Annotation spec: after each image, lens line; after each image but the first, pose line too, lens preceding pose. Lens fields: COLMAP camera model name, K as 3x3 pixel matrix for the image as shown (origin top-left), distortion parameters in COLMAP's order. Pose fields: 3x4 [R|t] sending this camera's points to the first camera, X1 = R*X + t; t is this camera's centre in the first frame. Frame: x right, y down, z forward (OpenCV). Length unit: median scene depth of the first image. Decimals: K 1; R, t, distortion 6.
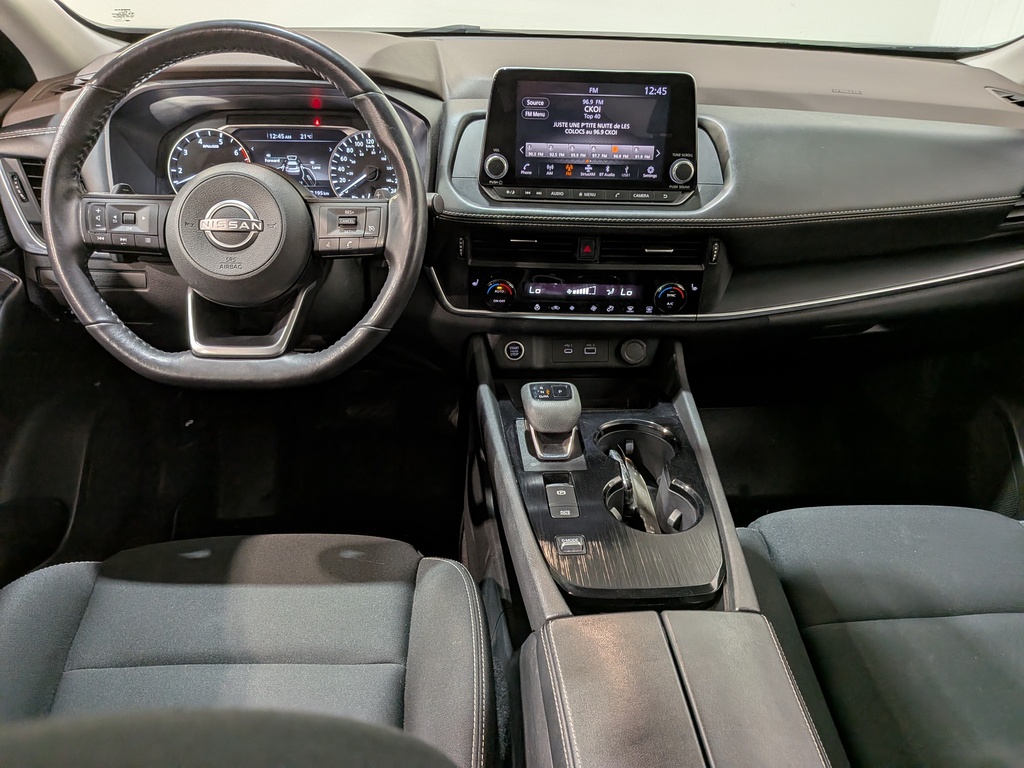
lens RADIAL K [[736.9, 0, 513.4], [0, 736.9, 396.4], [0, 0, 1]] dist [0.084296, -0.163822]
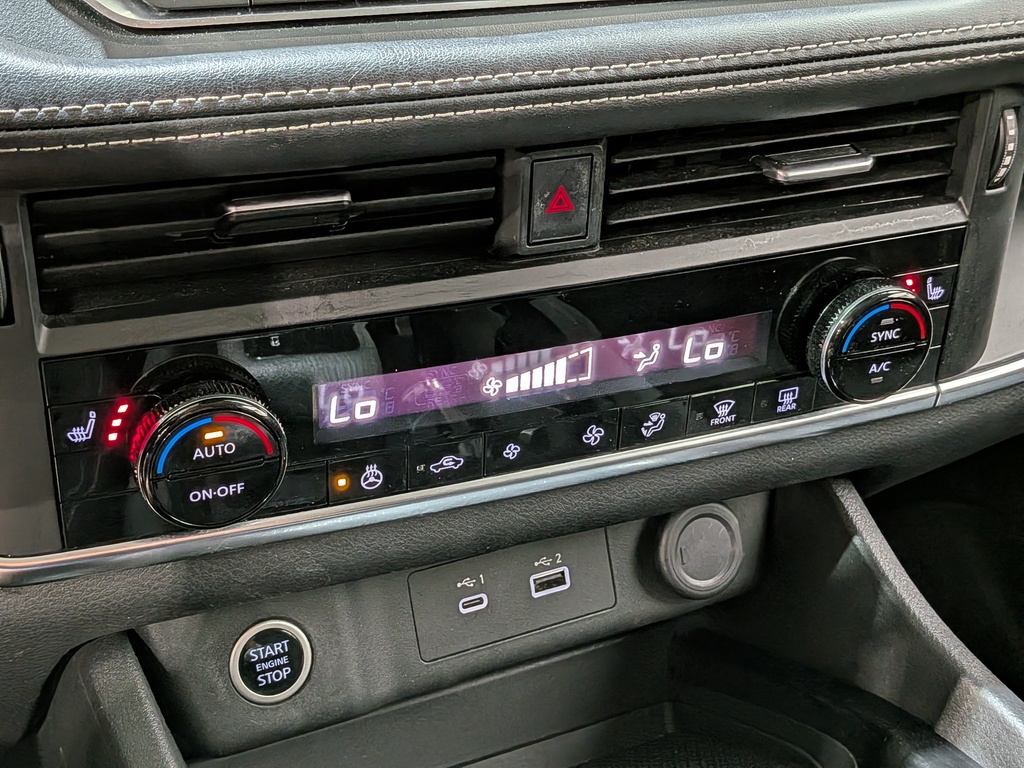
lens RADIAL K [[1510.0, 0, 510.7], [0, 1510.0, 428.6], [0, 0, 1]] dist [0.117399, -0.045835]
pose [[0.913363, -0.189375, 0.360425, -0.100733], [0.196761, 0.980313, 0.016461, -0.143500], [-0.356446, 0.055883, 0.932643, 0.580078]]
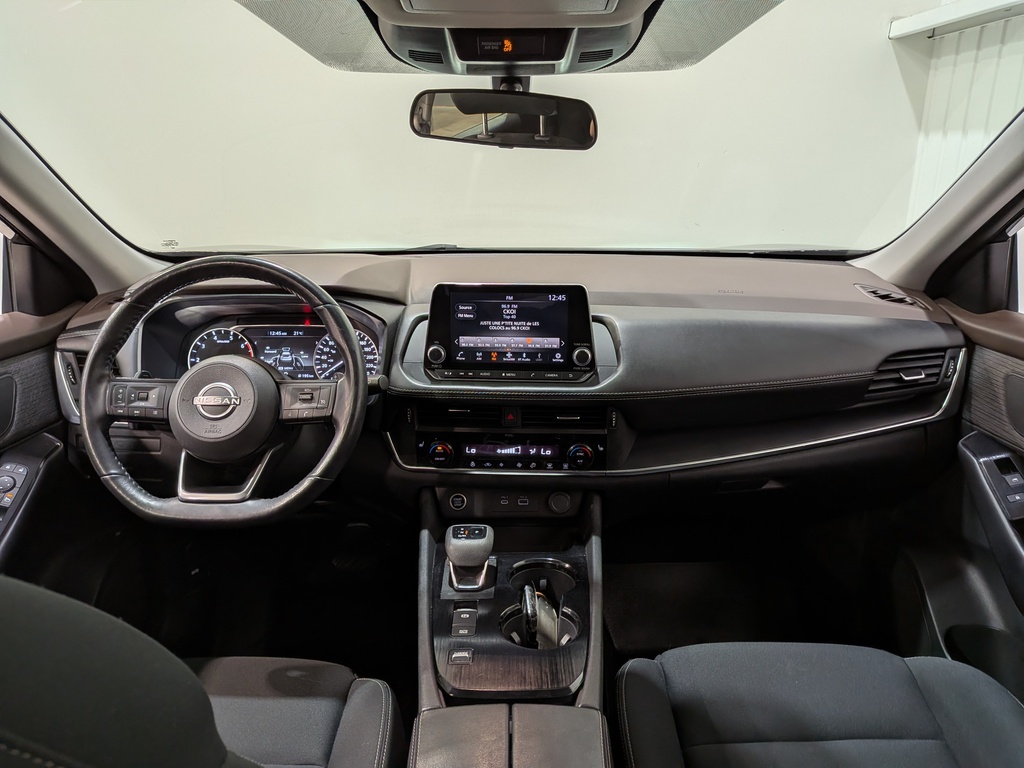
lens RADIAL K [[736.9, 0, 513.4], [0, 736.9, 396.4], [0, 0, 1]] dist [0.084296, -0.163822]
pose [[0.998031, -0.008192, -0.062192, 0.185712], [-0.006402, 0.972957, -0.230897, 0.052222], [0.062402, 0.230840, 0.970989, -0.205497]]
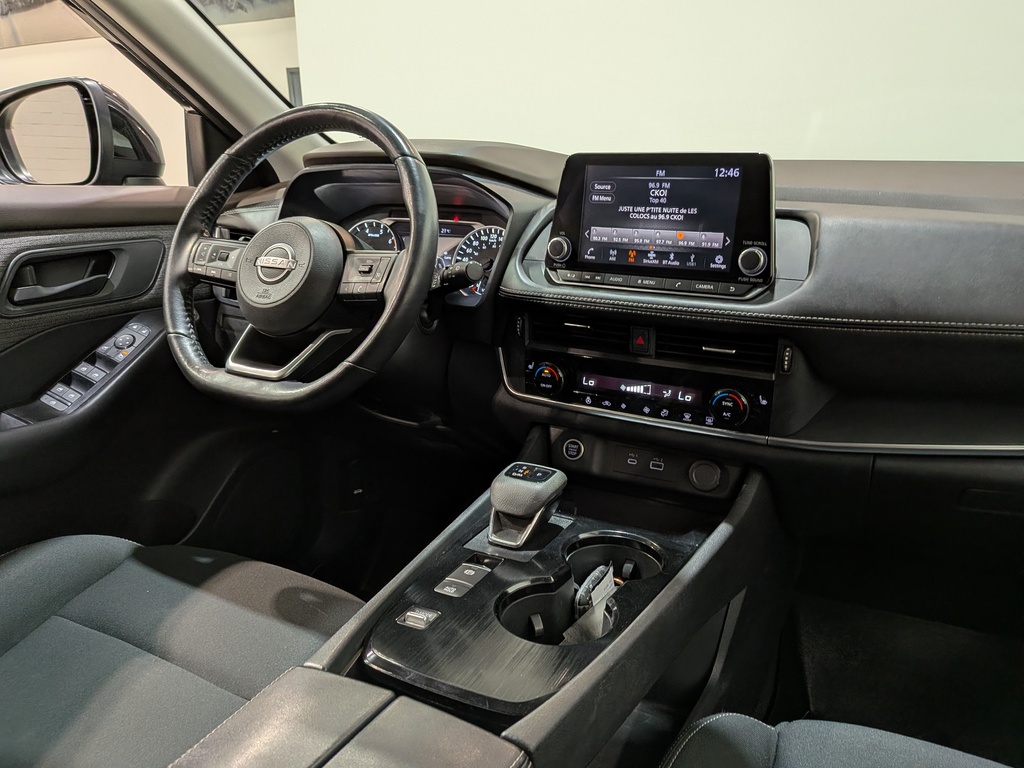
lens RADIAL K [[738.0, 0, 526.2], [0, 738.0, 401.1], [0, 0, 1]] dist [0.093840, -0.165544]
pose [[0.866050, 0.132323, -0.482128, 0.431620], [-0.246017, 0.952300, -0.180558, 0.067997], [0.435238, 0.274984, 0.857293, 0.195636]]
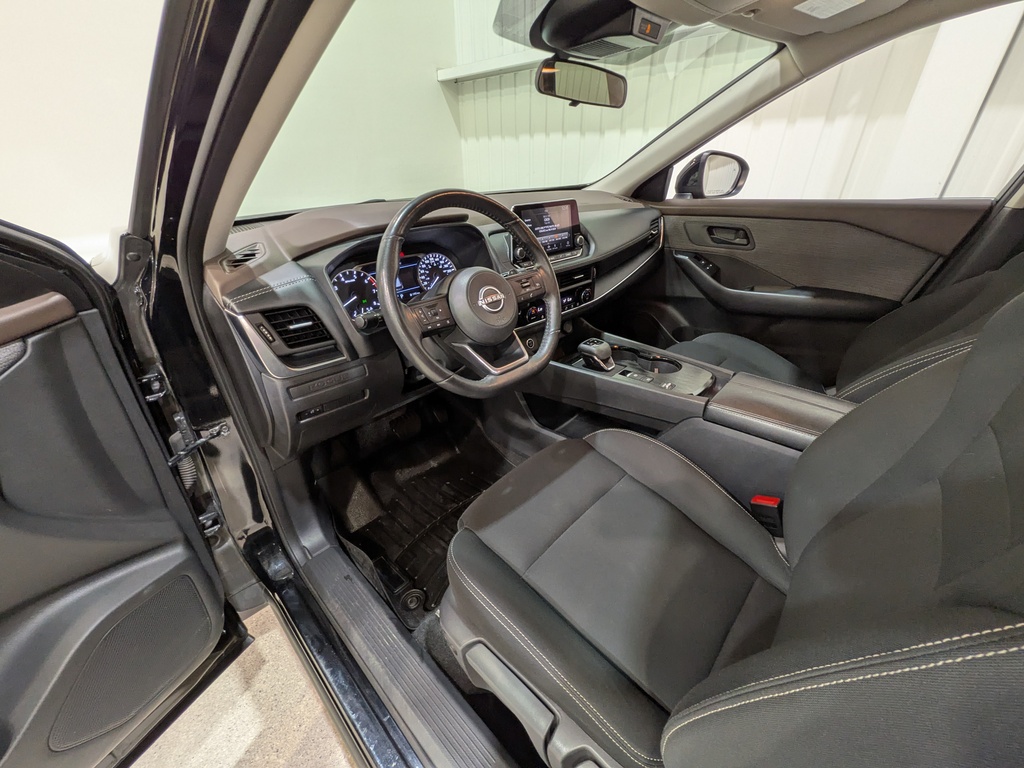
lens RADIAL K [[395.5, 0, 512.0], [0, 395.5, 384.0], [0, 0, 1]] dist [-0.000972, -0.000011]
pose [[0.738530, -0.369230, 0.564129, -0.770597], [0.388369, 0.916929, 0.091709, -0.088671], [-0.551128, 0.151361, 0.820578, 0.177146]]
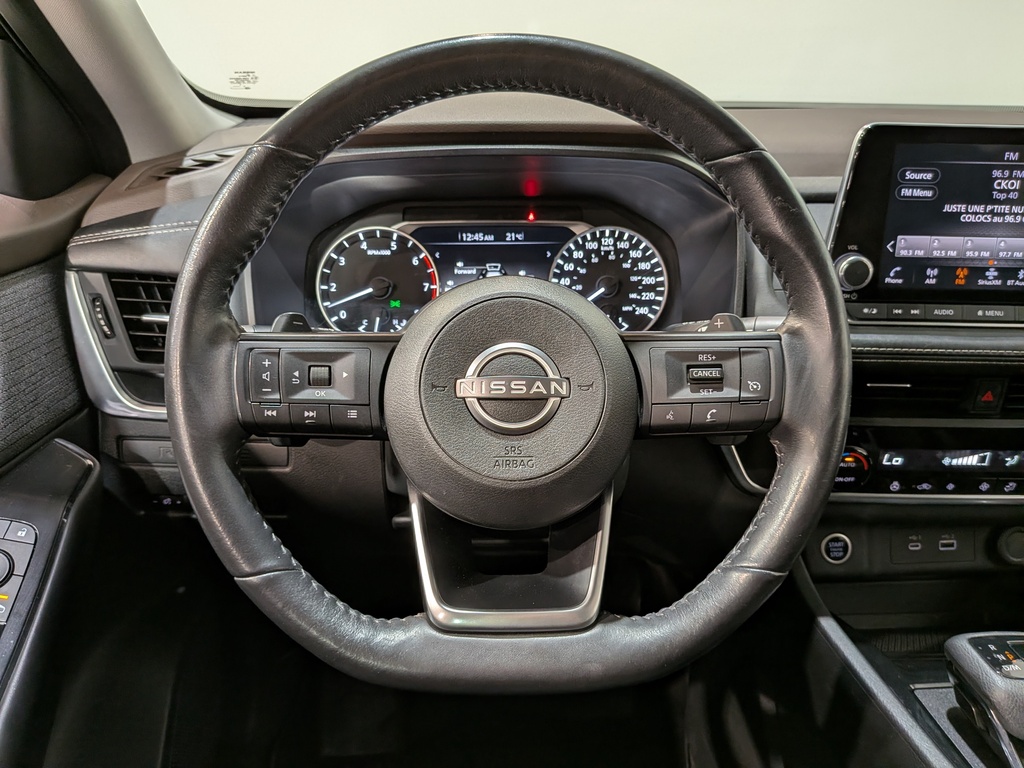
lens RADIAL K [[747.8, 0, 513.7], [0, 747.8, 393.9], [0, 0, 1]] dist [0.058381, -0.110715]
pose [[0.999720, -0.013479, -0.019447, -0.296116], [0.010648, 0.990242, -0.138949, -0.119894], [0.021130, 0.138703, 0.990109, 0.368284]]
